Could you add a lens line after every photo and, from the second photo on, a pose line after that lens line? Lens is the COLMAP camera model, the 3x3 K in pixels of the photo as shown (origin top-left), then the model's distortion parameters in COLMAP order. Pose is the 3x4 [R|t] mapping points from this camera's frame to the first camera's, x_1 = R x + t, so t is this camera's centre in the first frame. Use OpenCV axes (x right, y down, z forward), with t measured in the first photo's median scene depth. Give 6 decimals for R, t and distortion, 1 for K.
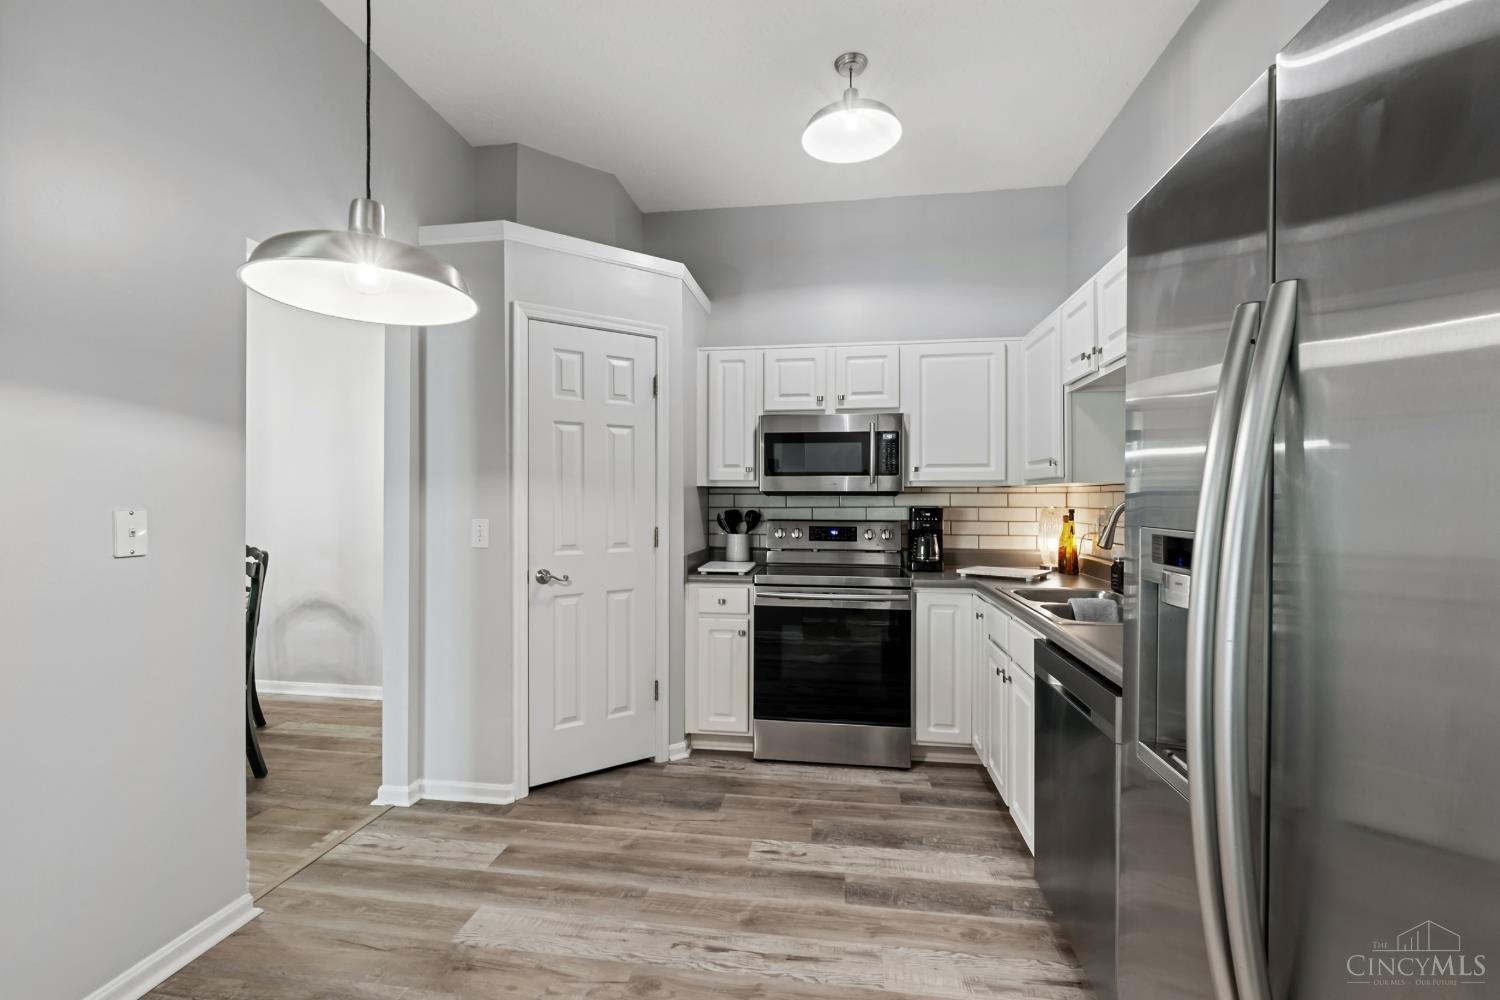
lens RADIAL K [[646.6, 0, 731.1], [0, 646.6, 497.4], [0, 0, 1]] dist [-0.003407, 0.001536]
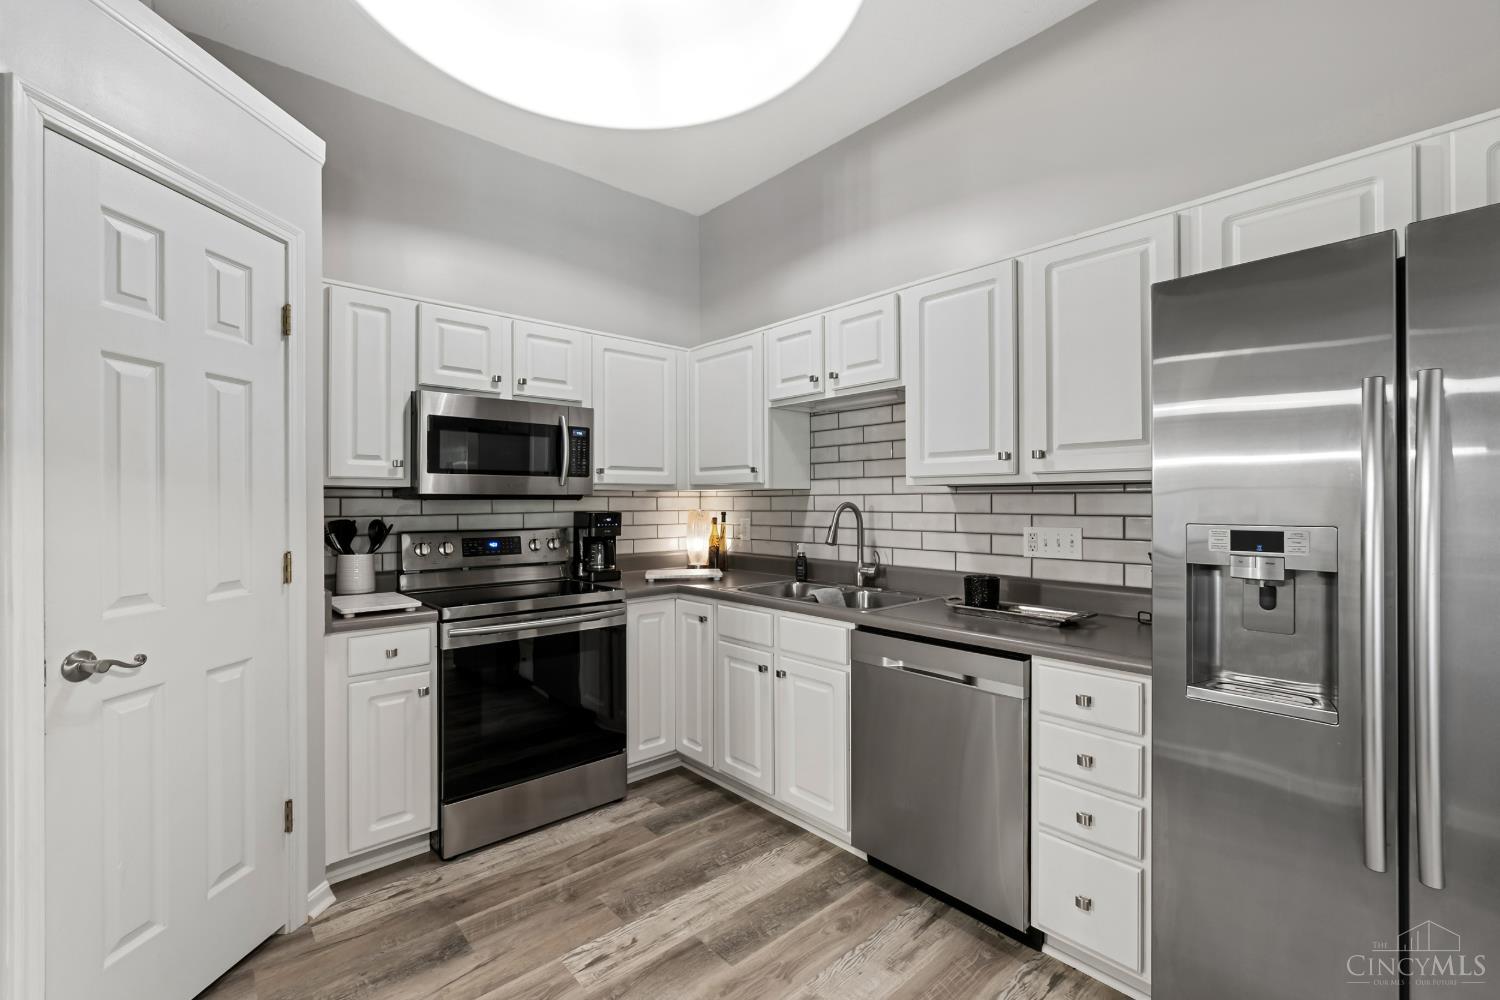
lens RADIAL K [[646.6, 0, 748.4], [0, 646.6, 500.5], [0, 0, 1]] dist [-0.003407, 0.001536]
pose [[0.639525, -0.001522, 0.768769, -0.311006], [0.001558, 0.999999, 0.000683, -0.001824], [-0.768769, 0.000761, 0.639526, 0.272794]]
